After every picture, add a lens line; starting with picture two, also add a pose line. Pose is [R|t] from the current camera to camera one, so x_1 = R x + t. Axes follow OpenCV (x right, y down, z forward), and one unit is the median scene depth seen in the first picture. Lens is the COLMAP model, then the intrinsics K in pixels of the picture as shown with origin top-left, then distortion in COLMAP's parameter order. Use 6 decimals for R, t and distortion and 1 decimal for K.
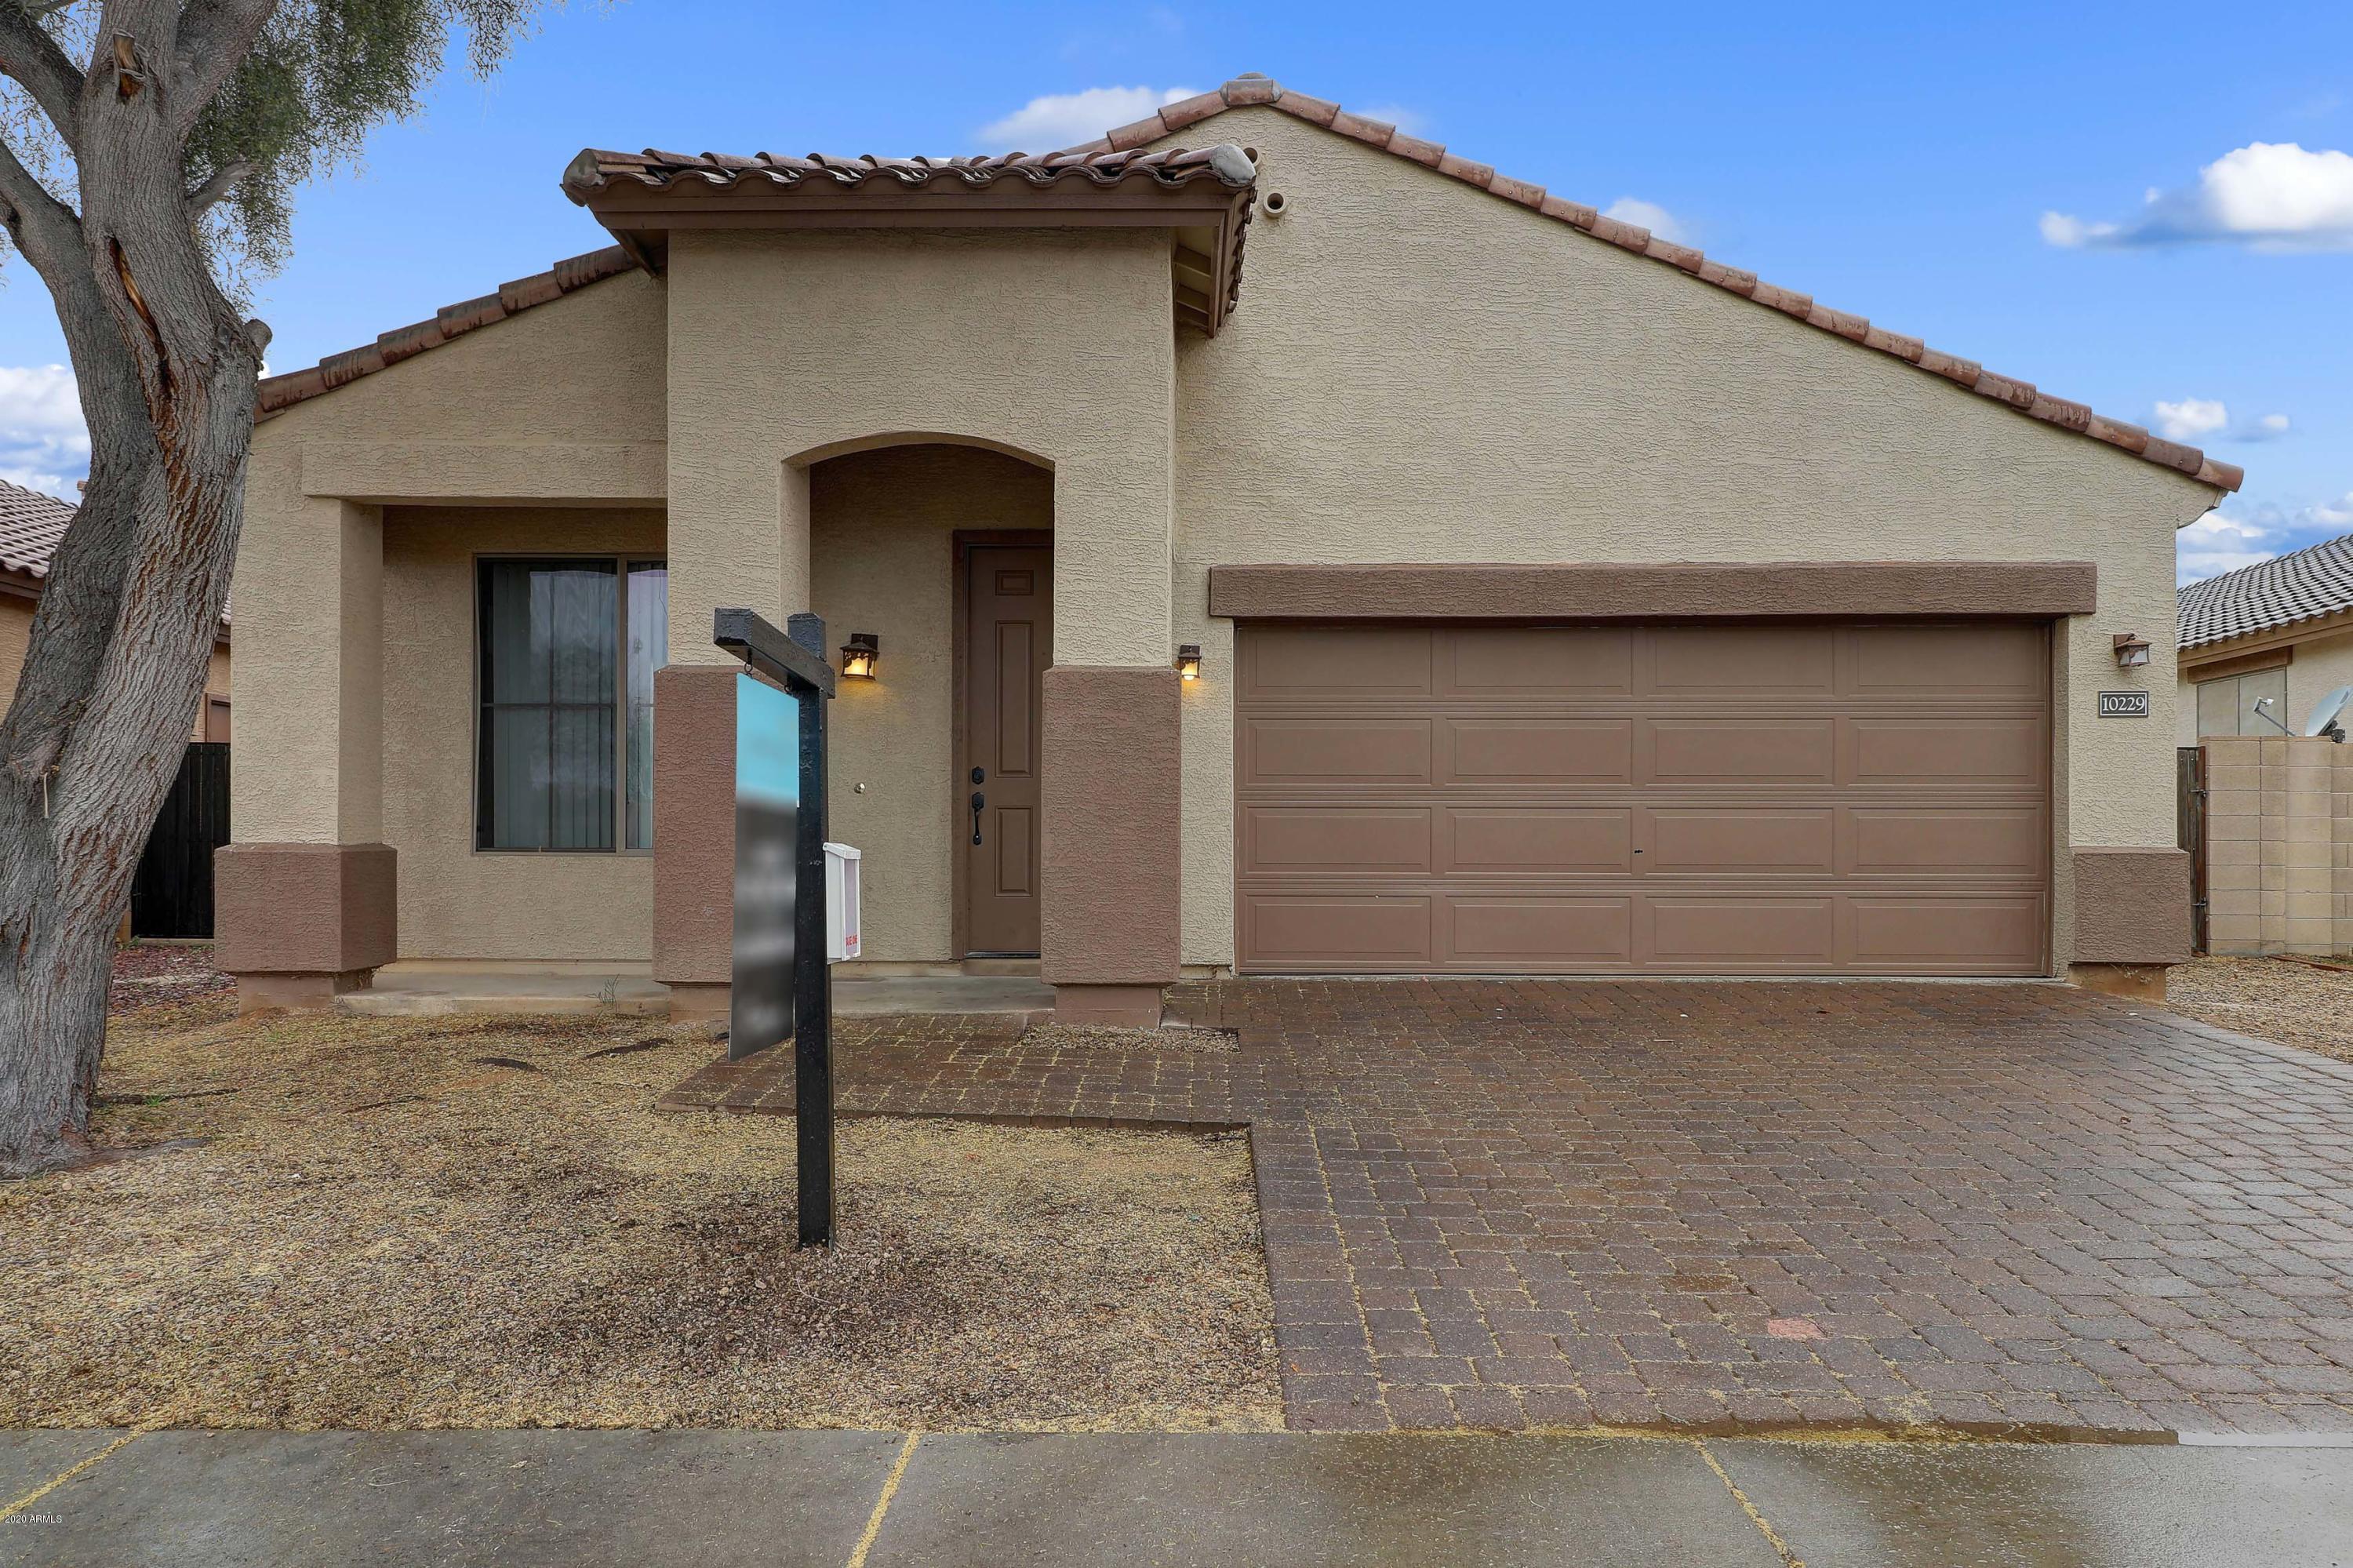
lens RADIAL K [[1176.9, 0, 1176.5], [0, 1176.9, 784.0], [0, 0, 1]] dist [0.000844, -0.000173]
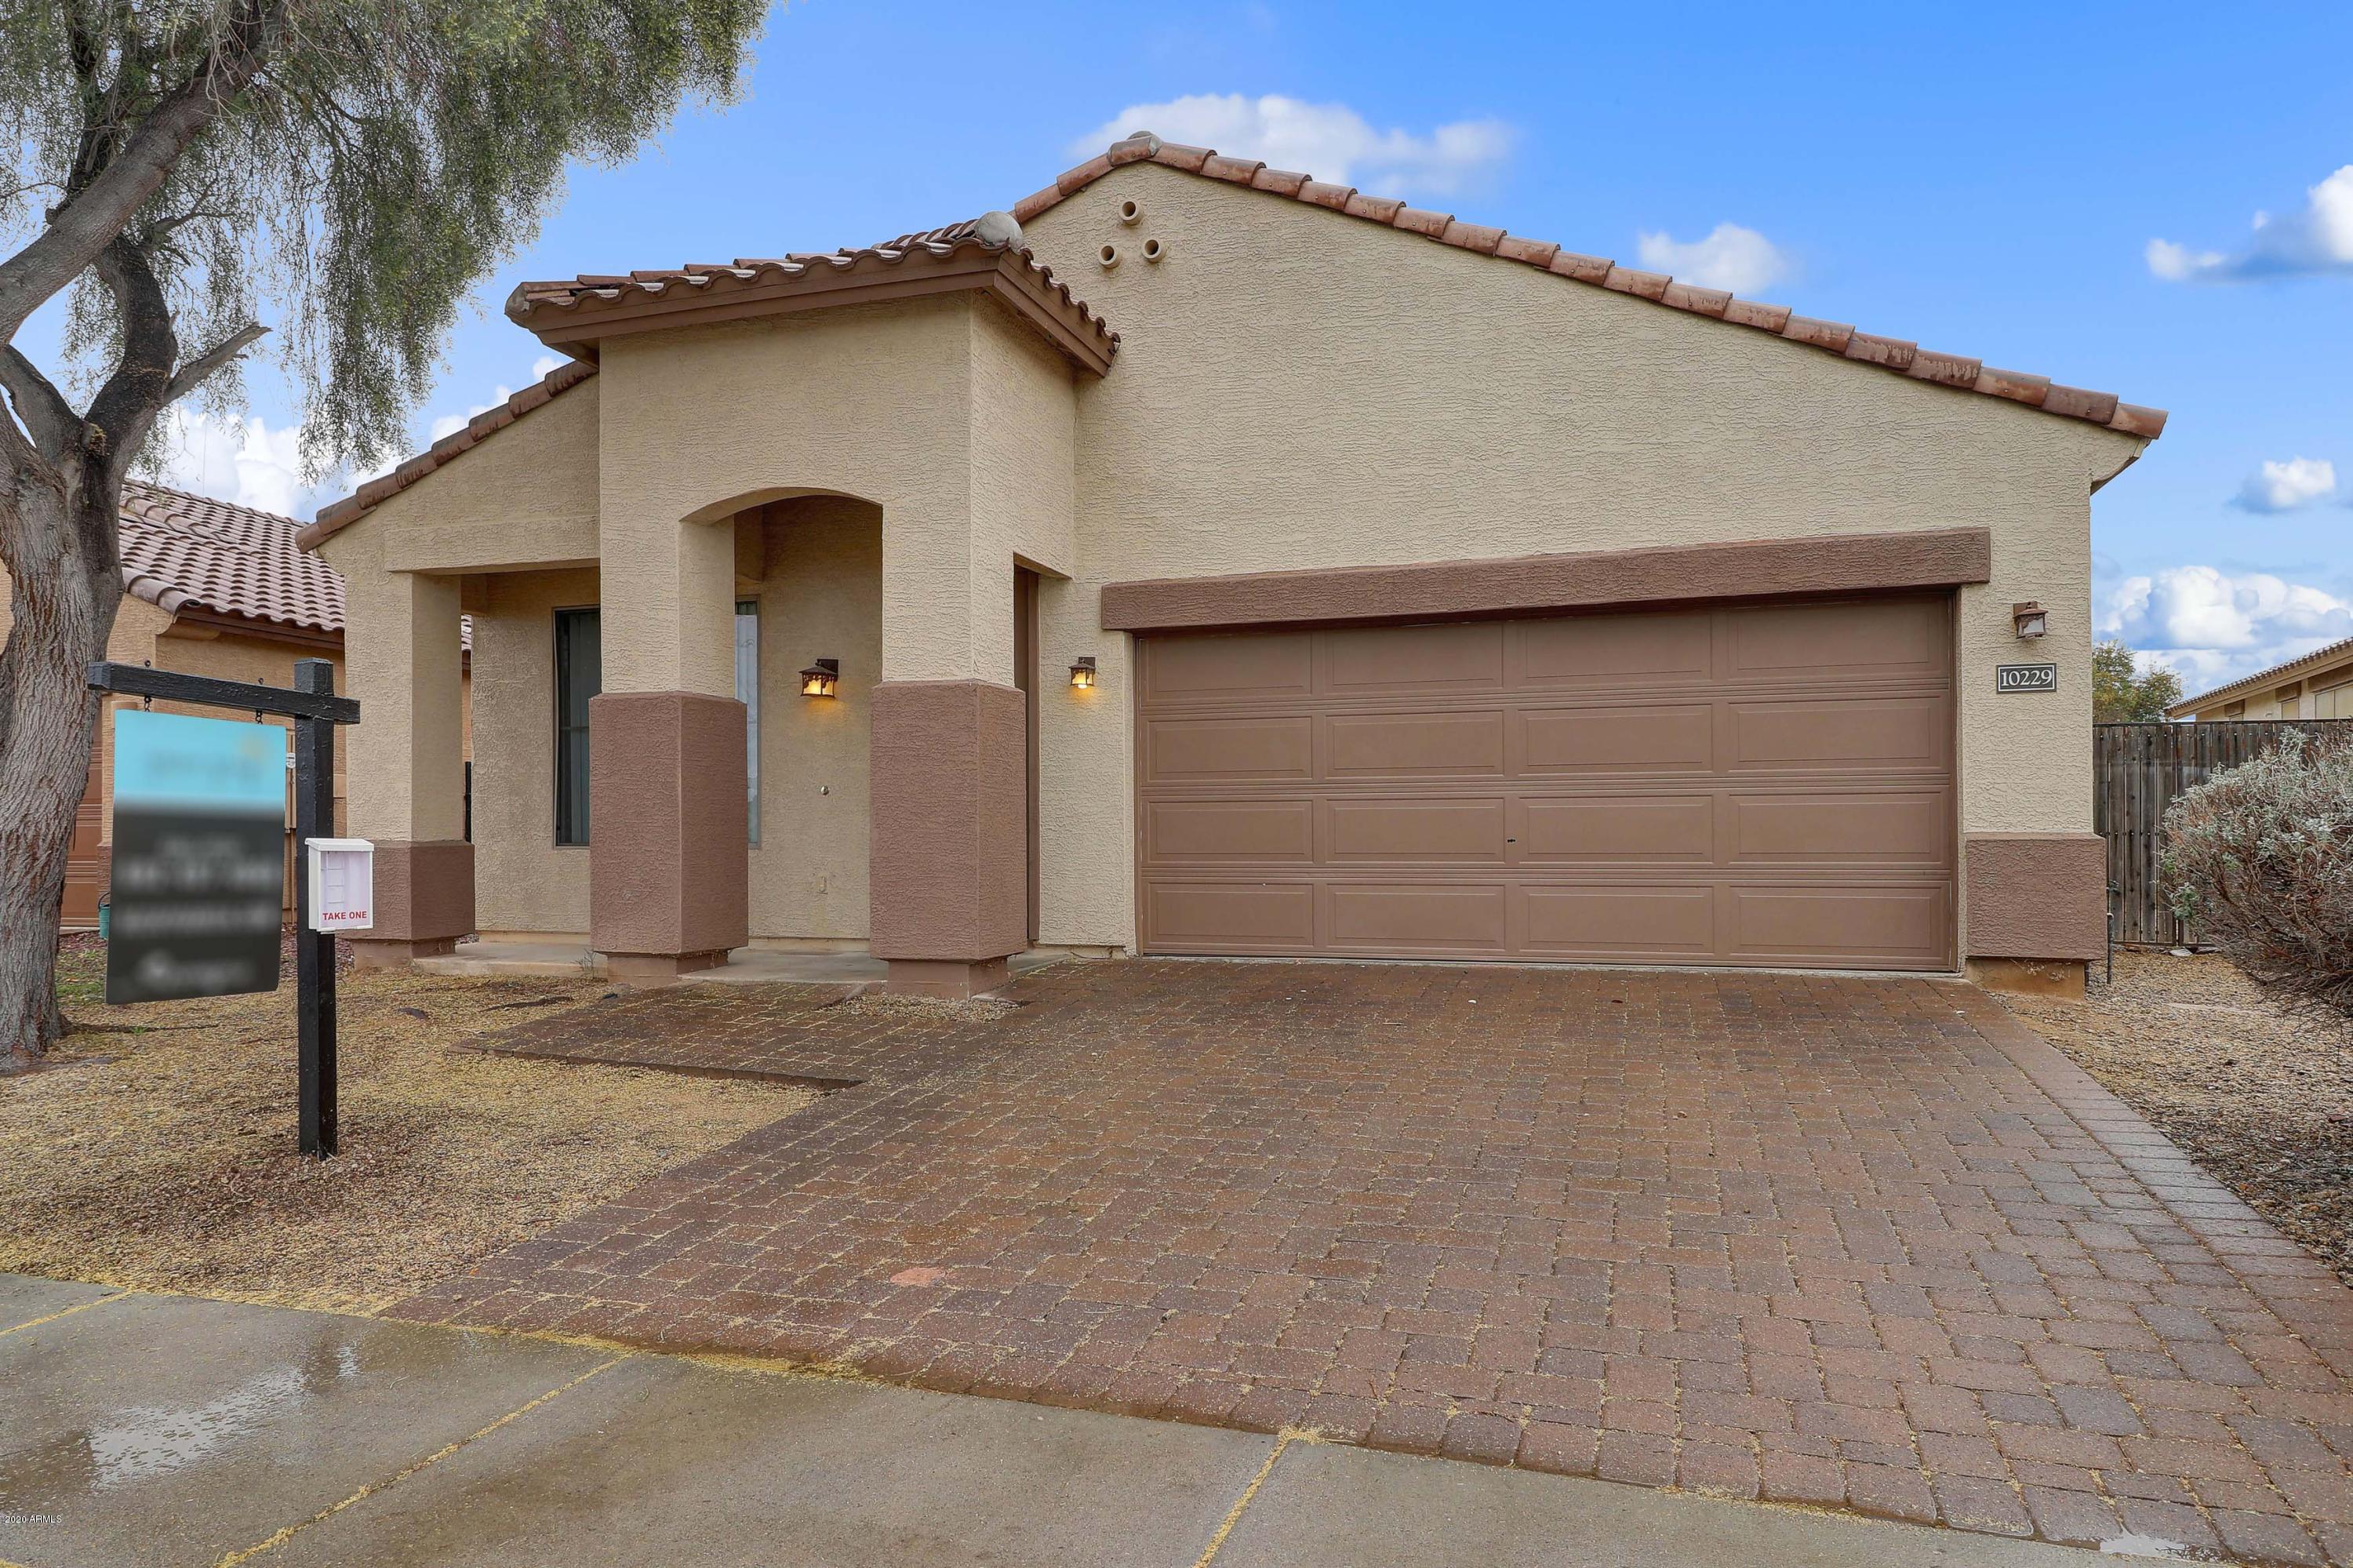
lens RADIAL K [[1083.7, 0, 1170.9], [0, 1083.7, 780.3], [0, 0, 1]] dist [0.000395, -0.000868]
pose [[0.975808, -0.018018, -0.217884, 0.328854], [0.017815, 0.999837, -0.002896, 0.002839], [0.217901, -0.001056, 0.975970, 0.022752]]
